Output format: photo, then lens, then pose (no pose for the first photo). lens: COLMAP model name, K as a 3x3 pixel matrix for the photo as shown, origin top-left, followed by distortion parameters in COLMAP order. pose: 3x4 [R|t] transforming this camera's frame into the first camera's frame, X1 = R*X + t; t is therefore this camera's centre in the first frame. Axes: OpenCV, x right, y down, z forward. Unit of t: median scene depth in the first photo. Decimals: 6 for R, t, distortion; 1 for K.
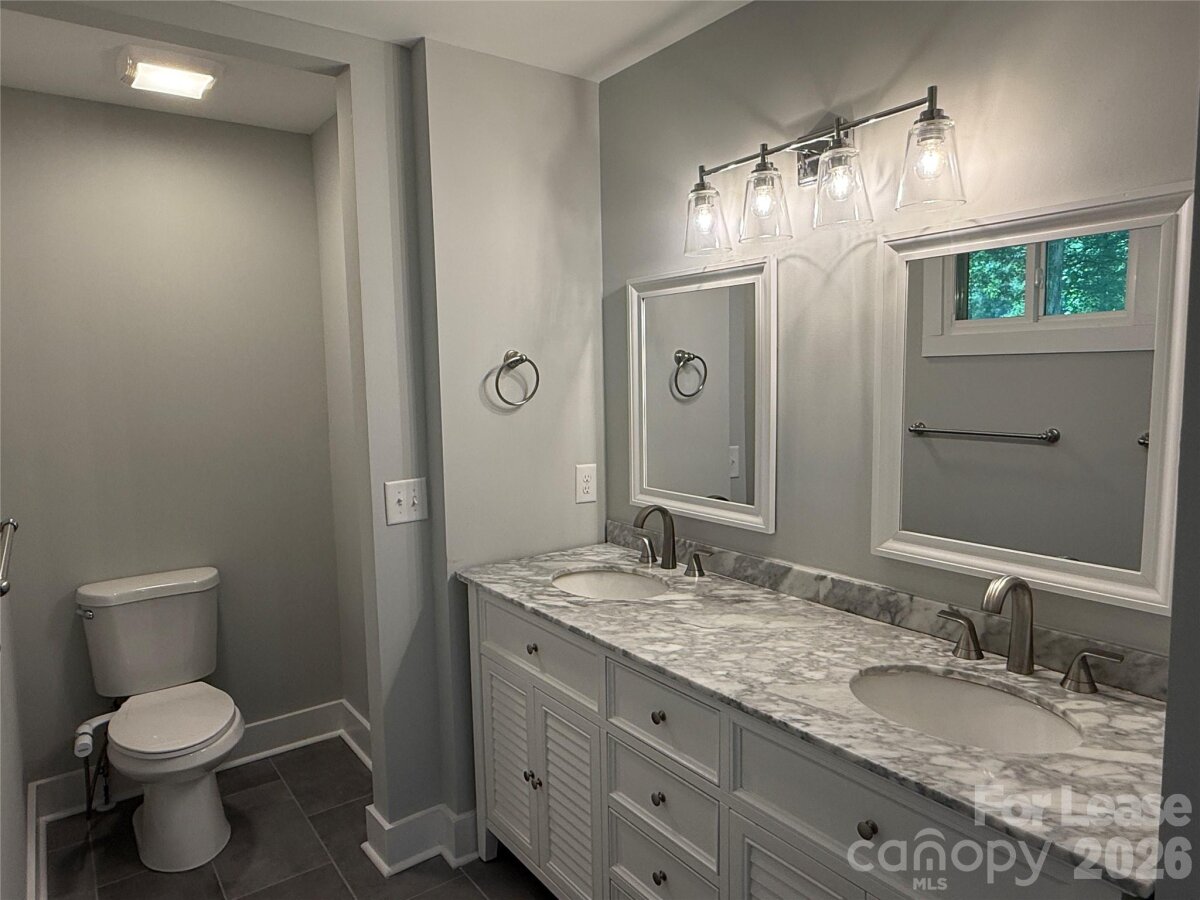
lens RADIAL K [[787.7, 0, 598.8], [0, 787.7, 456.1], [0, 0, 1]] dist [0.003557, -0.004363]
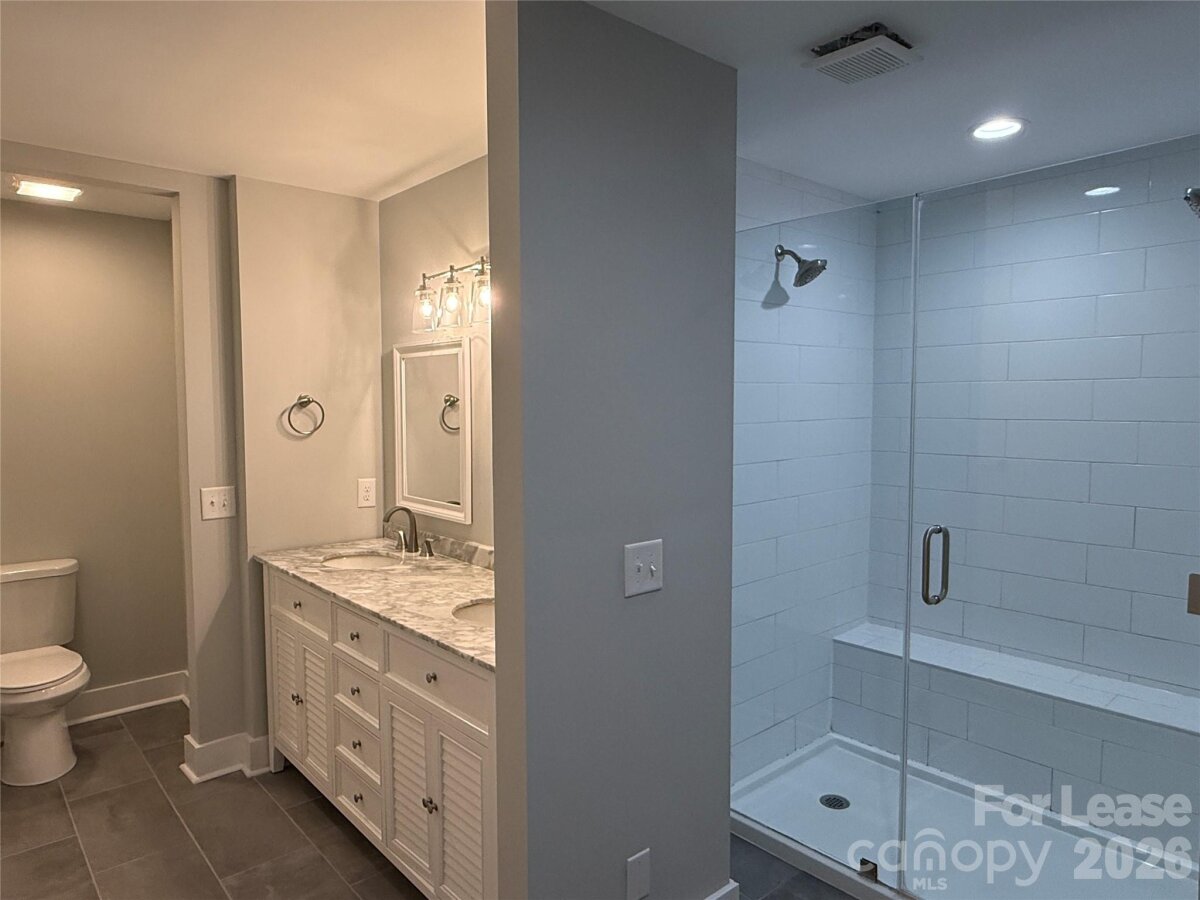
lens RADIAL K [[787.7, 0, 602.0], [0, 787.7, 452.1], [0, 0, 1]] dist [0.003557, -0.004363]
pose [[0.995626, 0.012564, 0.092584, 0.289769], [-0.008461, 0.998970, -0.044579, 0.024655], [-0.093049, 0.043600, 0.994706, -0.422506]]
